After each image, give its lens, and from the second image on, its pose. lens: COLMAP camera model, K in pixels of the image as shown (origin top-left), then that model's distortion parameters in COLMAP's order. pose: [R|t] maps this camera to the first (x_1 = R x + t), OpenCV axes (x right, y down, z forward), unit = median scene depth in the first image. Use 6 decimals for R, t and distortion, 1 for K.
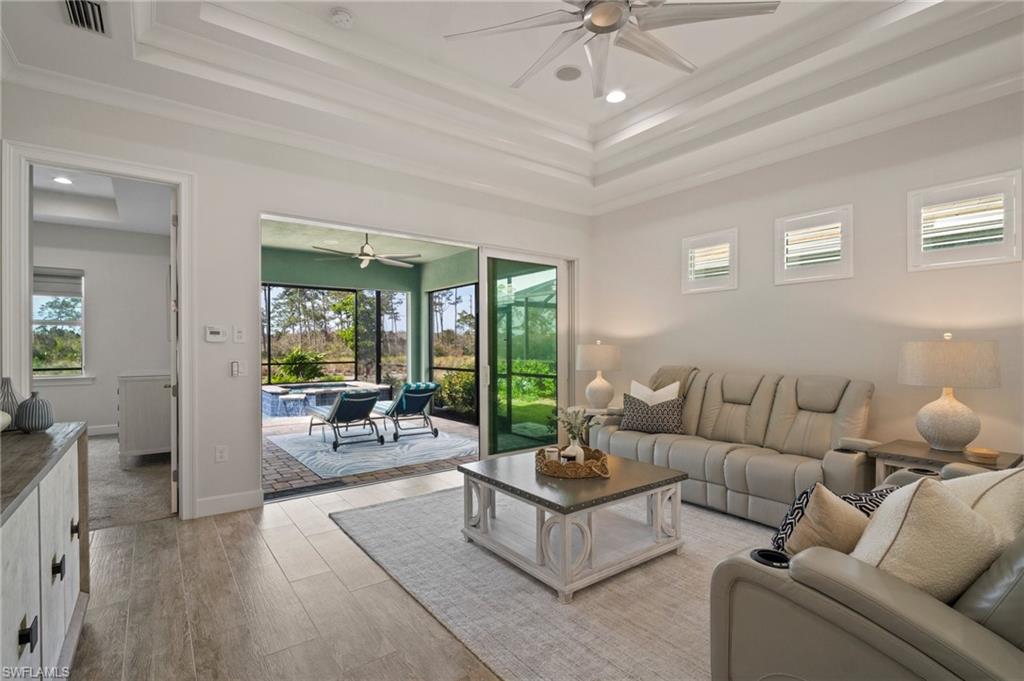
lens RADIAL K [[473.3, 0, 510.6], [0, 473.3, 351.0], [0, 0, 1]] dist [-0.002713, -0.000635]
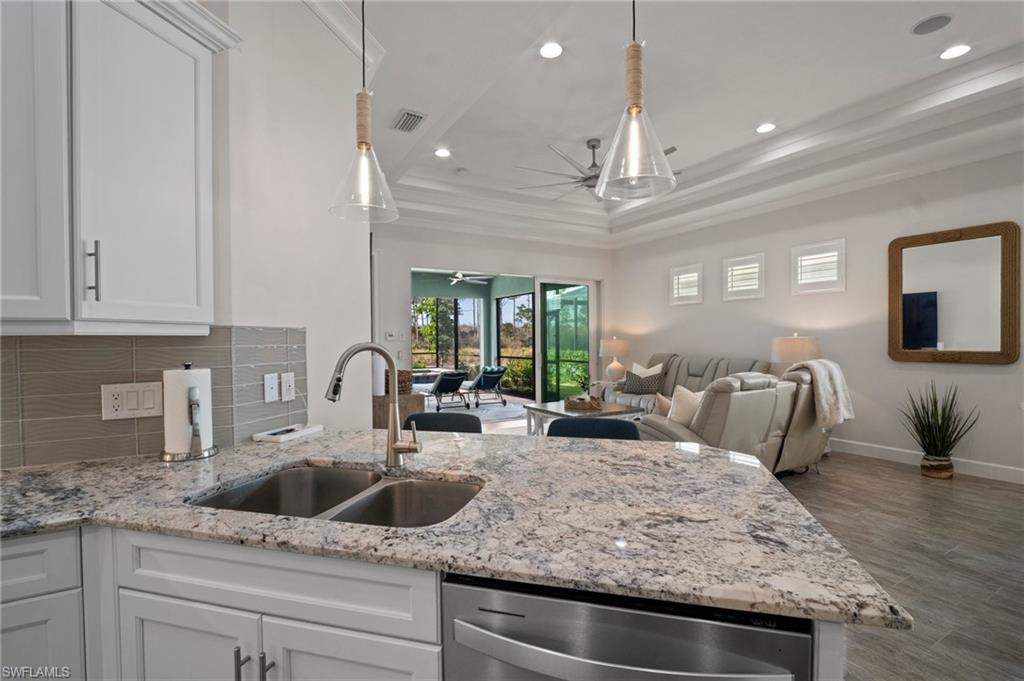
lens RADIAL K [[467.0, 0, 507.4], [0, 467.0, 344.3], [0, 0, 1]] dist [-0.003201, -0.001378]
pose [[0.991643, -0.006550, -0.128849, 0.029112], [0.006992, 0.999971, 0.002984, -0.003301], [0.128826, -0.003860, 0.991660, -0.373523]]
